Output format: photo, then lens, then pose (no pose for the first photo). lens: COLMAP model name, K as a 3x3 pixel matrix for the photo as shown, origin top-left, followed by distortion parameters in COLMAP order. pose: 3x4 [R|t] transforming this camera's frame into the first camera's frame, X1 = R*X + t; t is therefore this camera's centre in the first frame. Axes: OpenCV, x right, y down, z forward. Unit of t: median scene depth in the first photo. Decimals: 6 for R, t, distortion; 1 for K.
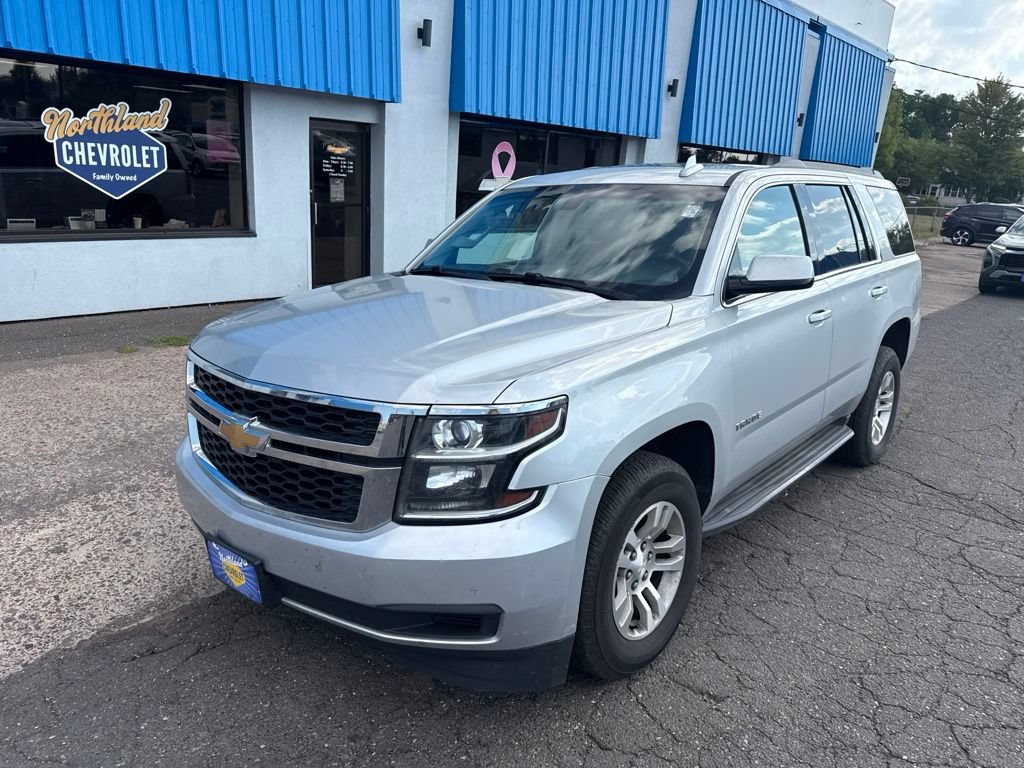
lens RADIAL K [[741.0, 0, 517.2], [0, 741.0, 374.1], [0, 0, 1]] dist [0.031352, -0.036480]
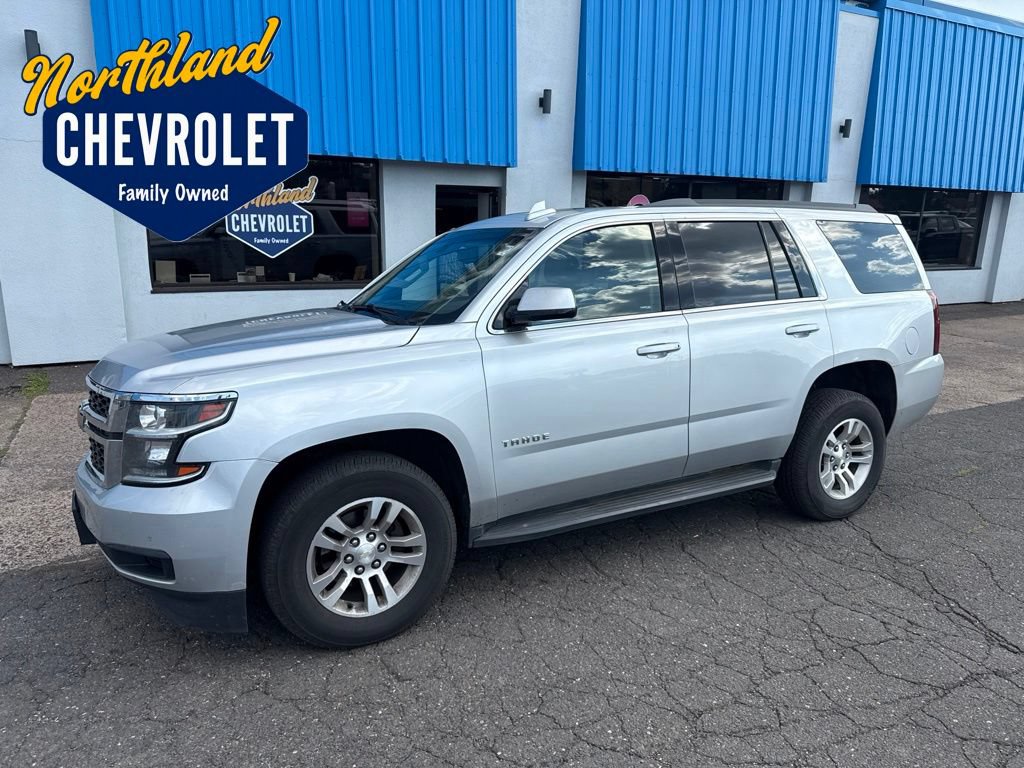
lens RADIAL K [[741.0, 0, 509.4], [0, 741.0, 371.3], [0, 0, 1]] dist [0.031352, -0.036480]
pose [[0.934621, 0.028956, -0.354464, 0.290392], [-0.056208, 0.996180, -0.066828, 0.015739], [0.351175, 0.082383, 0.932678, -0.005464]]
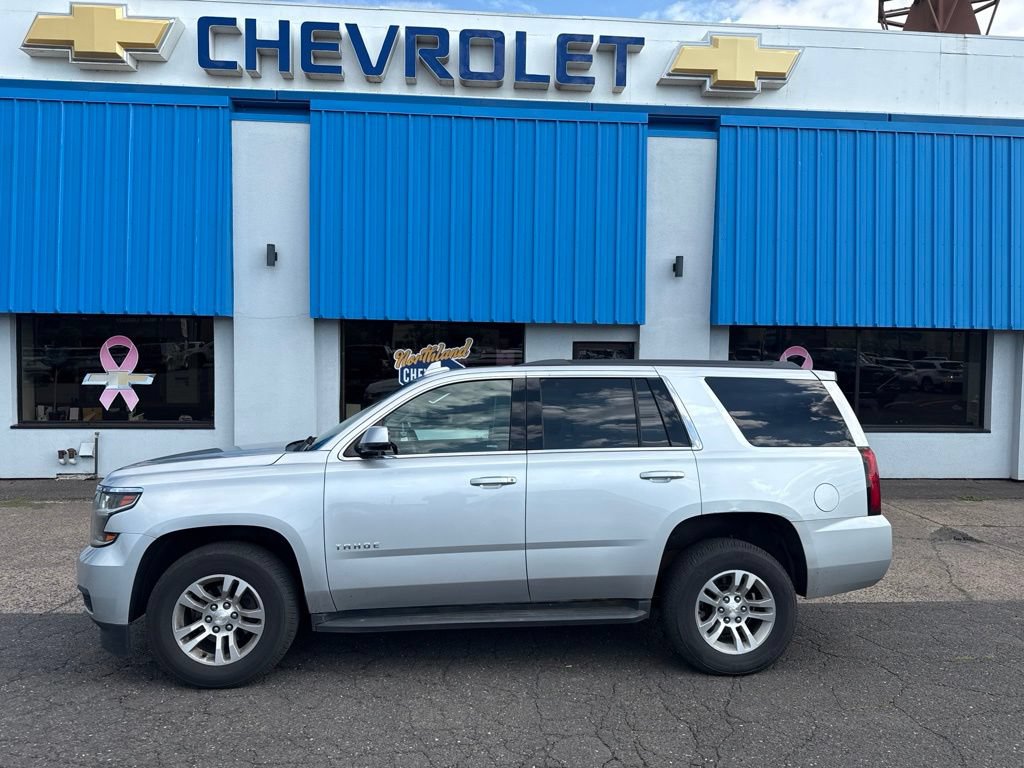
lens RADIAL K [[722.9, 0, 514.4], [0, 722.9, 372.9], [0, 0, 1]] dist [0.030149, -0.035969]
pose [[0.716329, -0.040670, -0.696577, 0.633863], [-0.156388, 0.963545, -0.217080, -0.000220], [0.680012, 0.264437, 0.683855, 0.091234]]
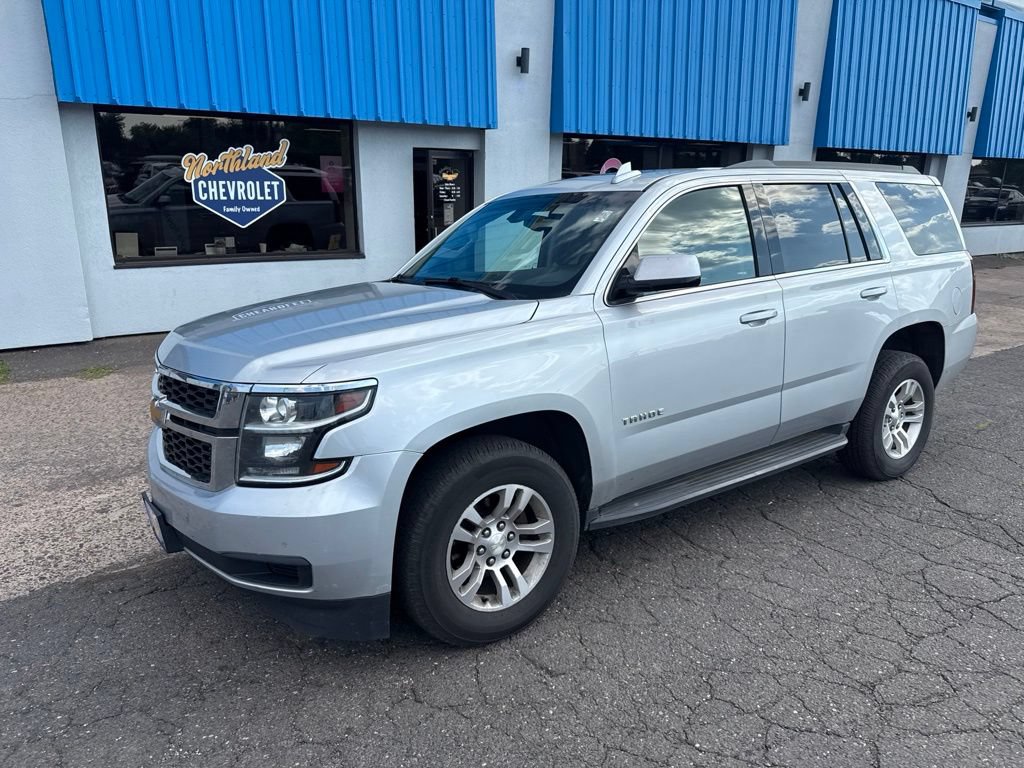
lens RADIAL K [[741.0, 0, 518.6], [0, 741.0, 374.7], [0, 0, 1]] dist [0.031352, -0.036480]
pose [[0.969526, 0.011452, -0.244722, 0.171976], [-0.017592, 0.999583, -0.022917, 0.013773], [0.244358, 0.026523, 0.969322, -0.014943]]
